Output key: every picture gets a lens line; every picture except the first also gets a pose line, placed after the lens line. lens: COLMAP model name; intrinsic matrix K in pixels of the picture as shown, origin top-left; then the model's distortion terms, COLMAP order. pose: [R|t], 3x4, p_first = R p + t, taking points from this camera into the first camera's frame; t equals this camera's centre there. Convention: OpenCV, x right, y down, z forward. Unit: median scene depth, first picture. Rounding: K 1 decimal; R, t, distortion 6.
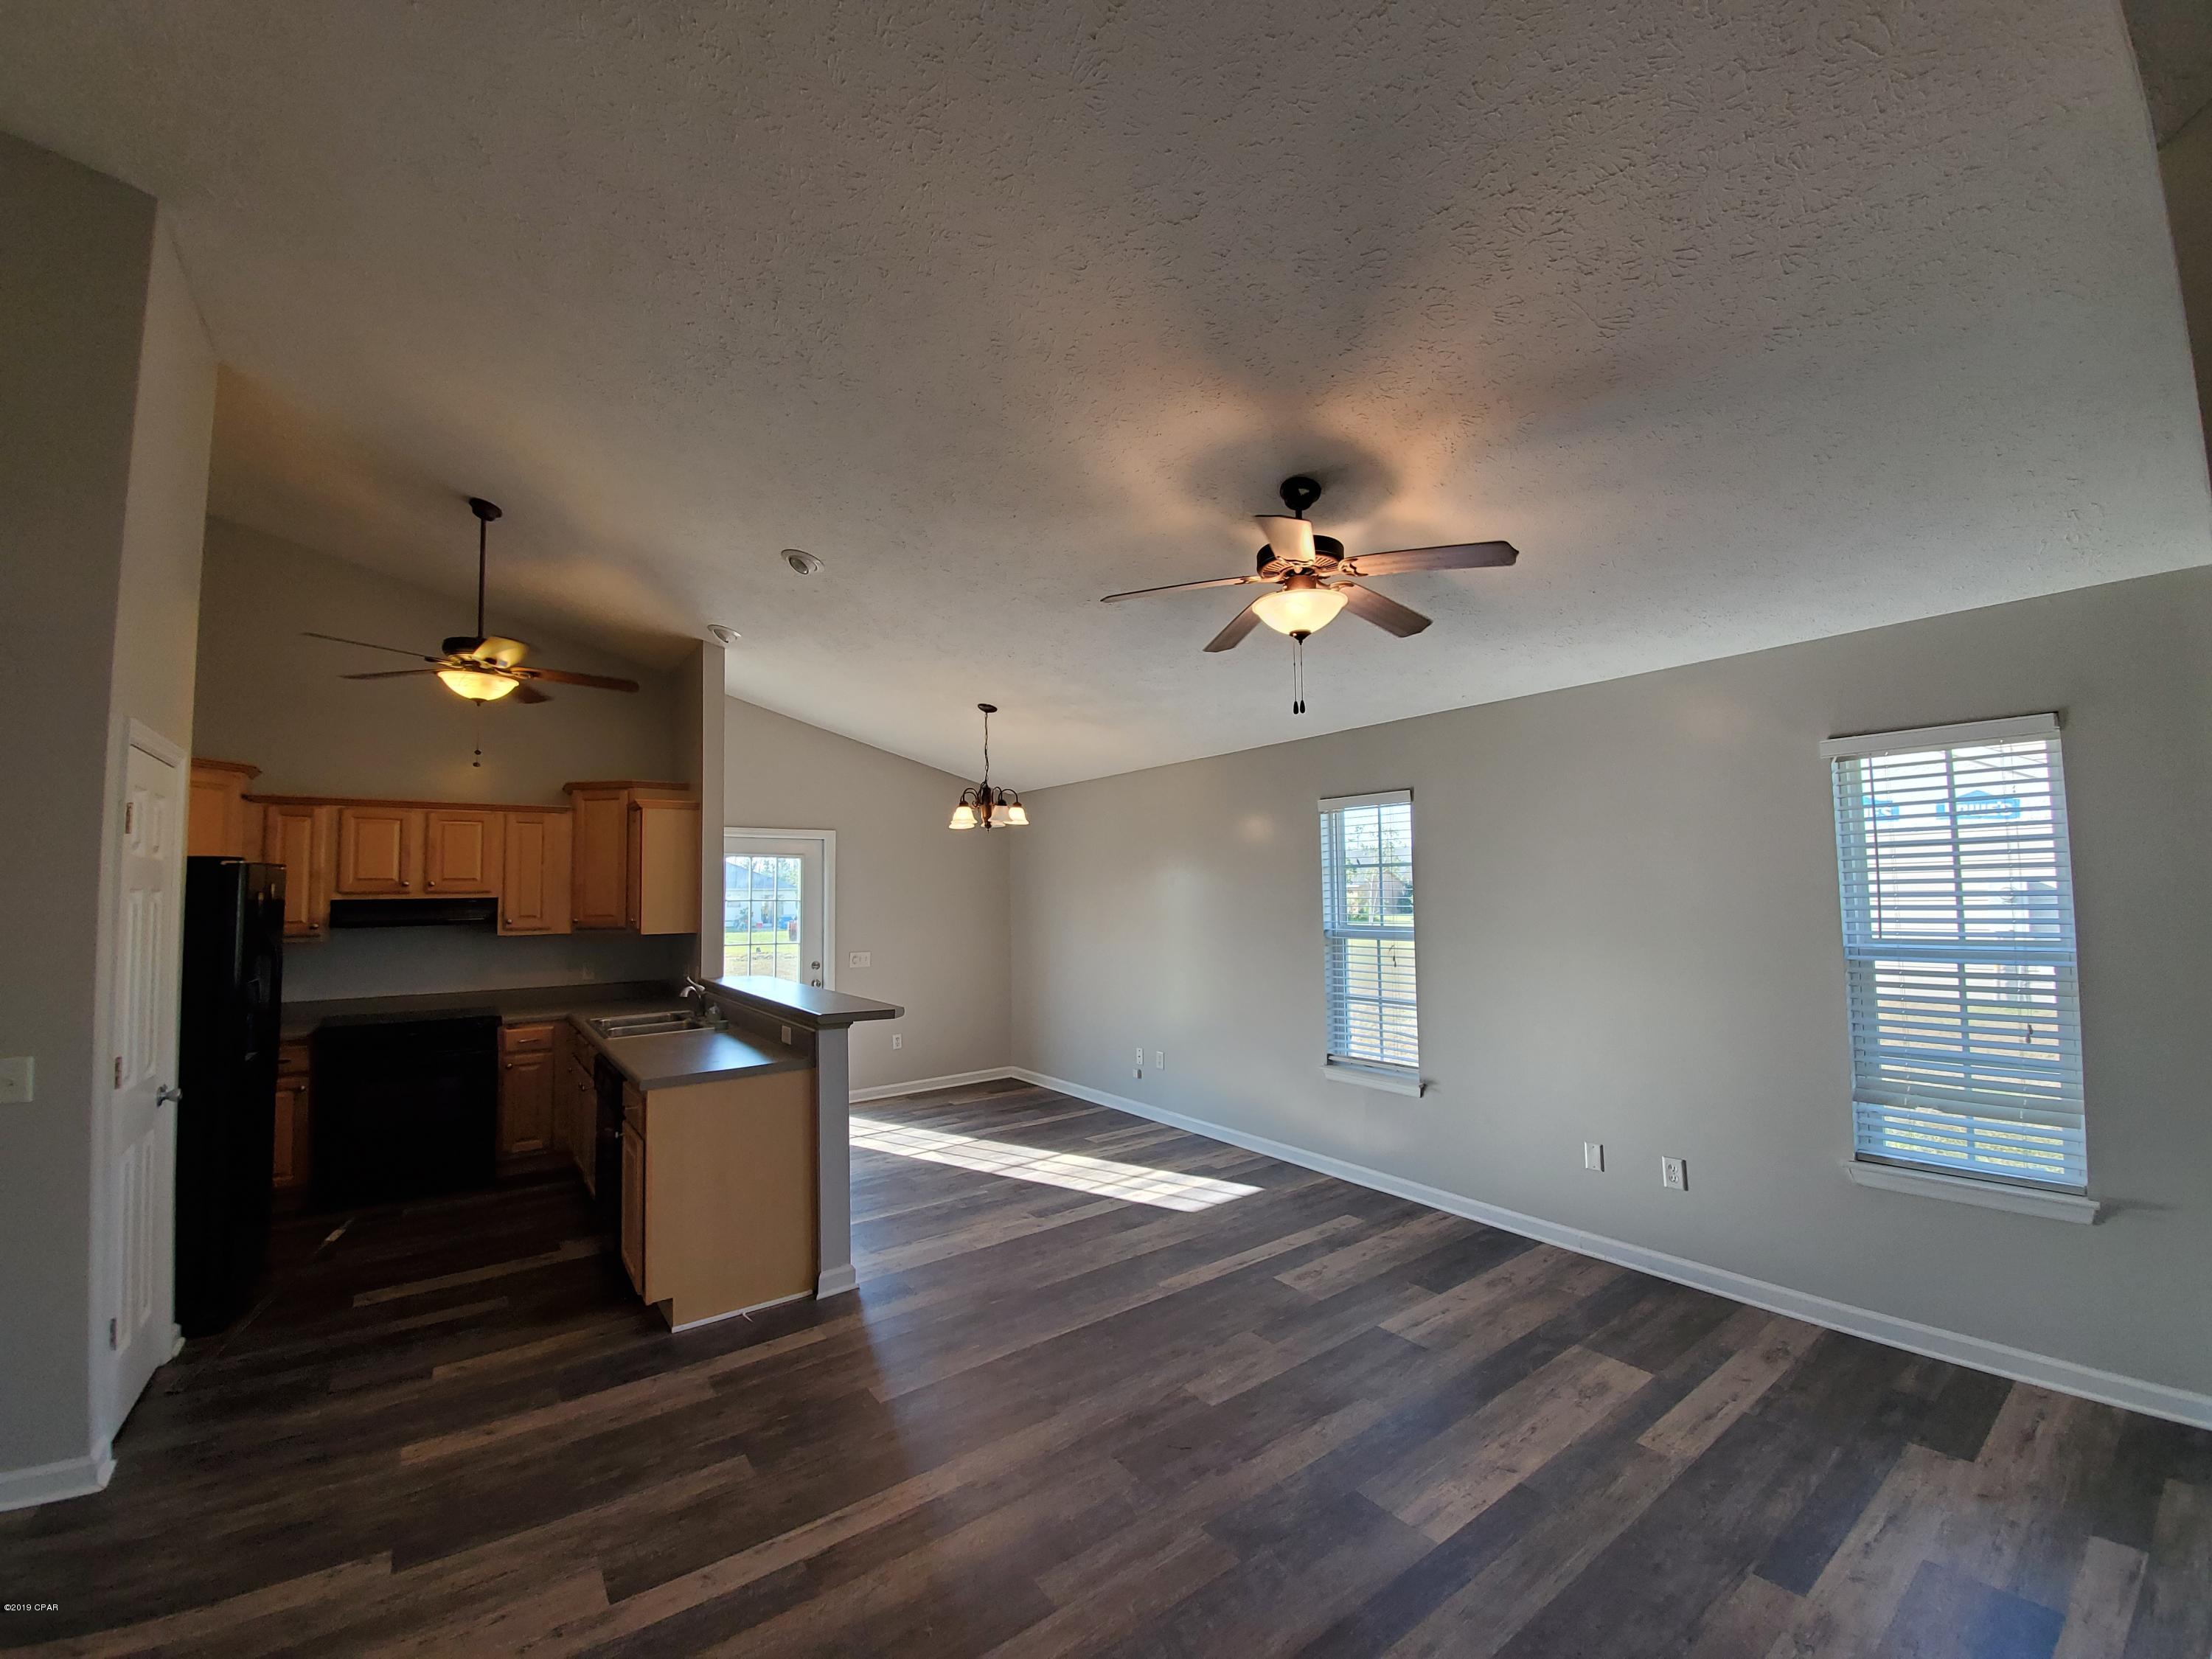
lens RADIAL K [[890.1, 0, 1101.3], [0, 890.1, 836.3], [0, 0, 1]] dist [-0.012667, -0.003894]
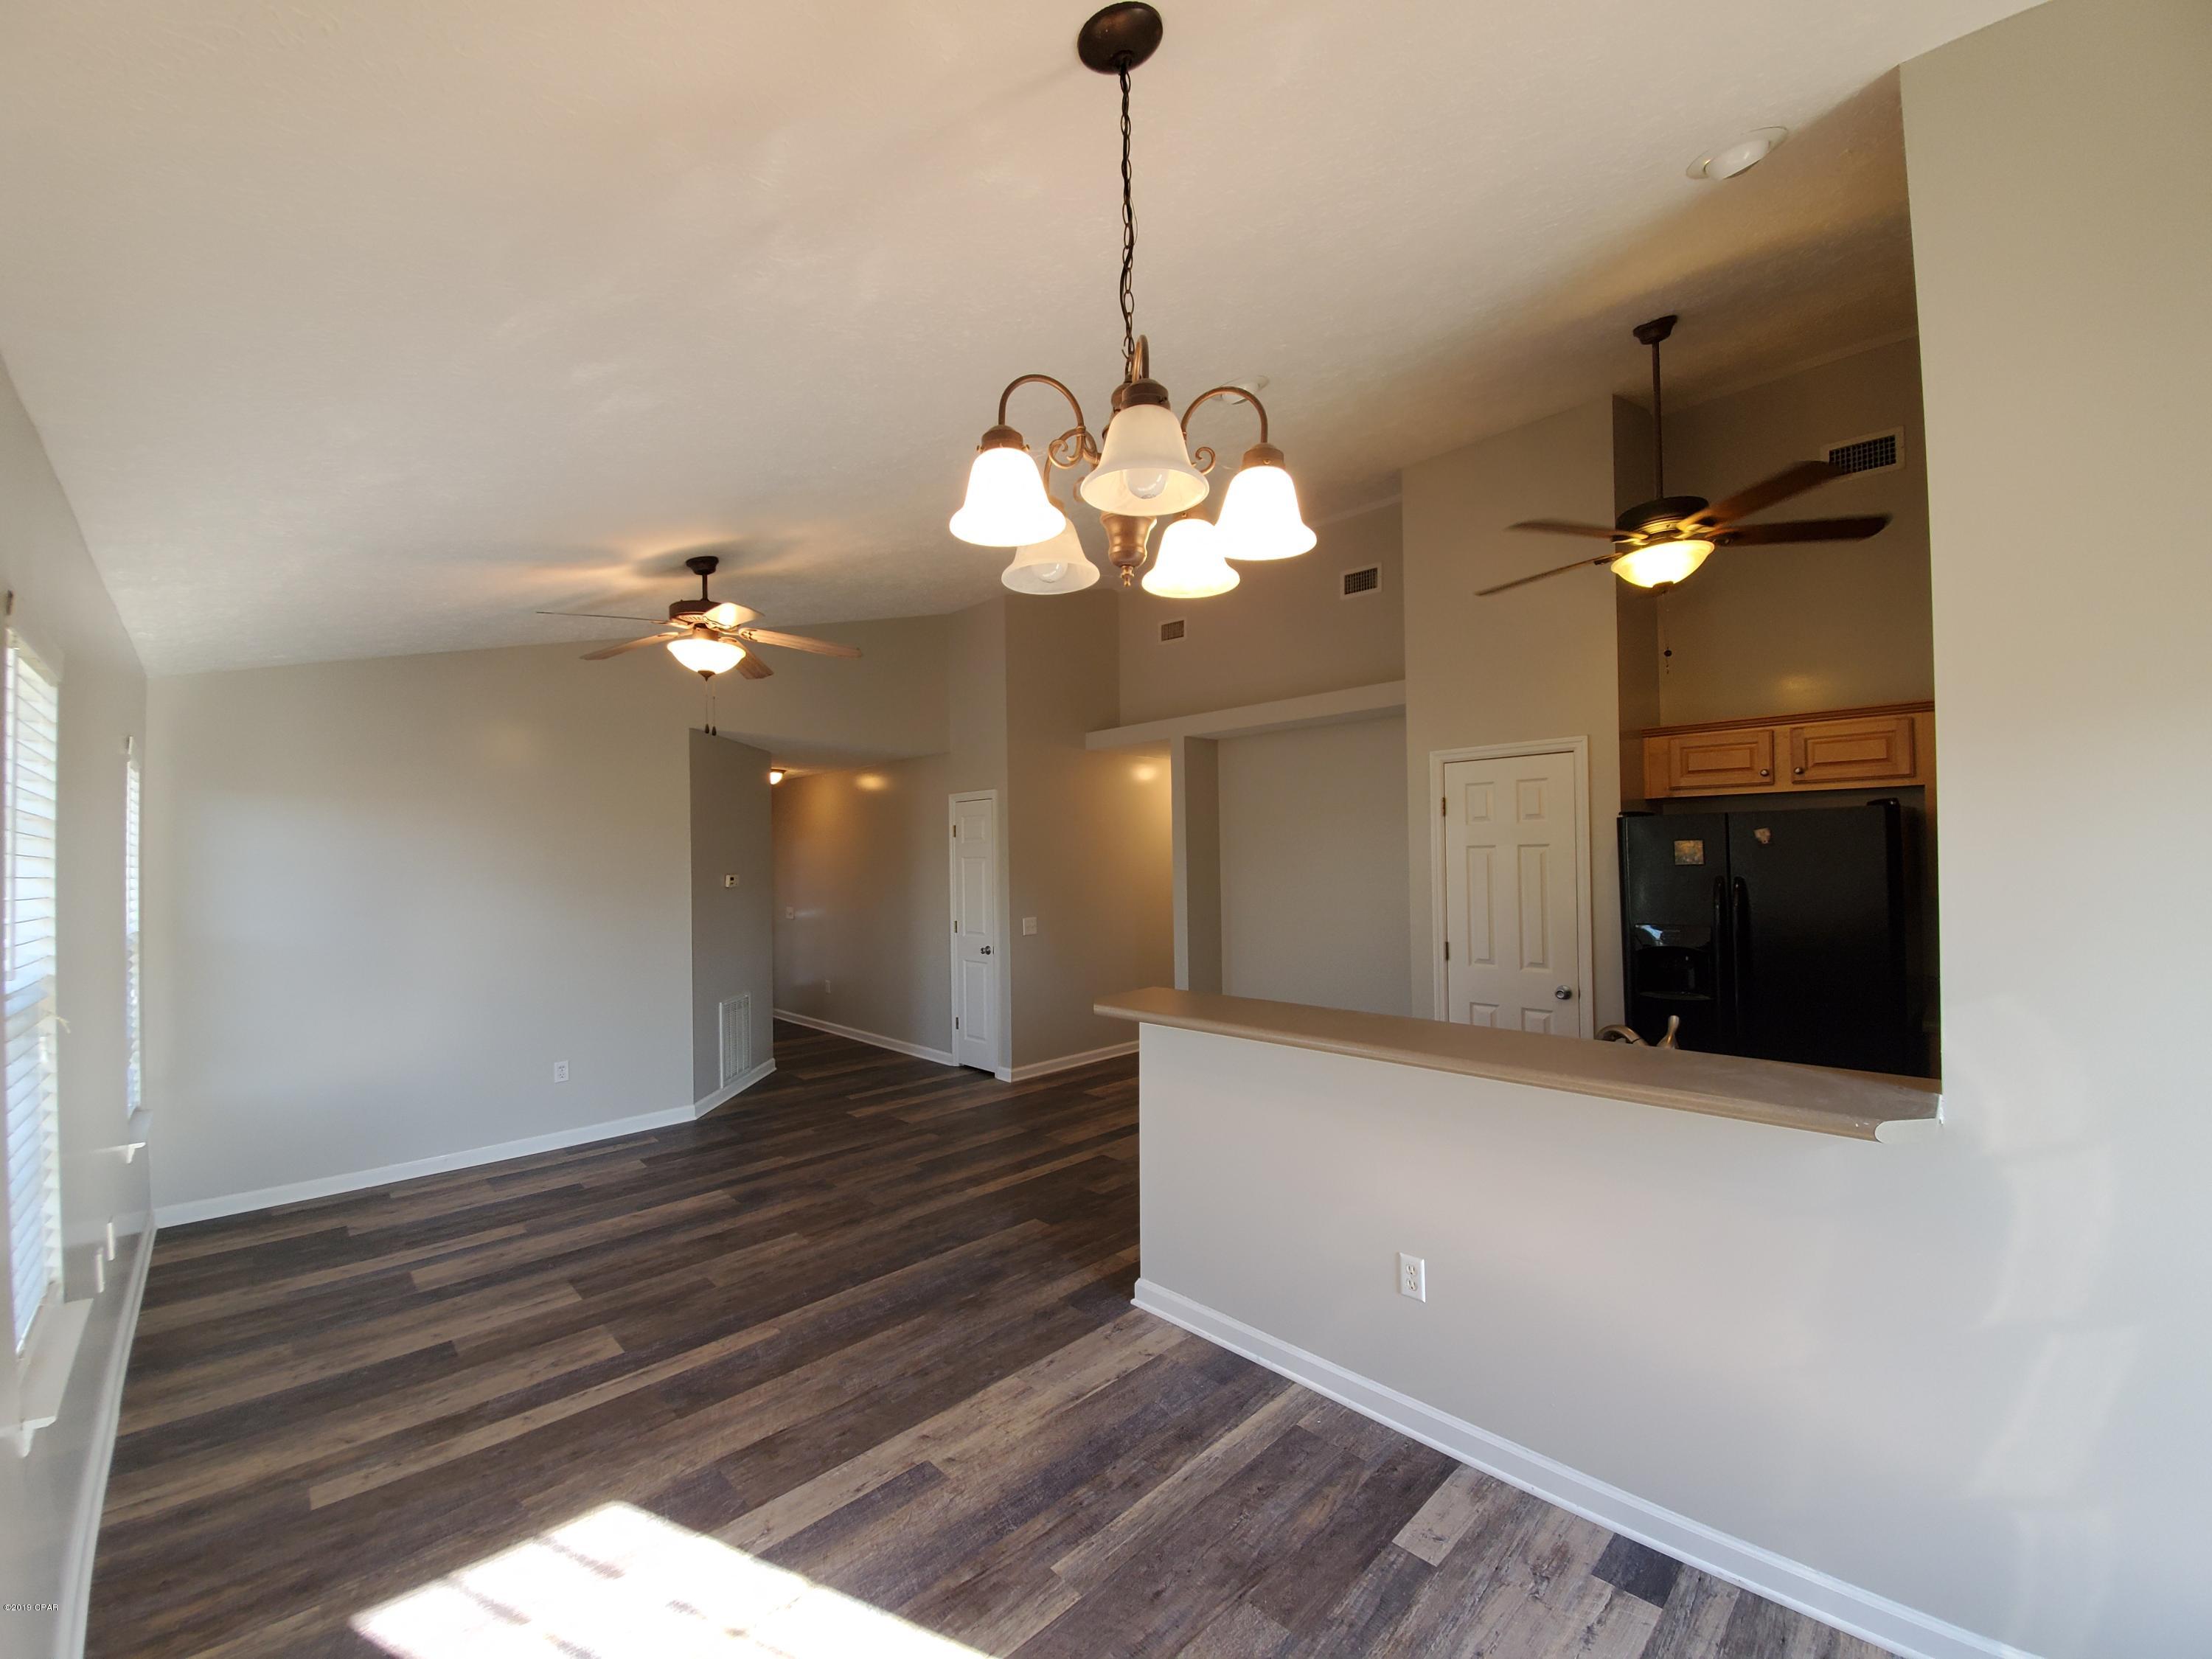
lens RADIAL K [[890.1, 0, 1106.3], [0, 890.1, 836.7], [0, 0, 1]] dist [-0.012667, -0.003894]
pose [[-0.989940, 0.026110, -0.139056, -0.129233], [0.038487, 0.995458, -0.087076, 0.115057], [0.136151, -0.091551, -0.986449, 1.778111]]
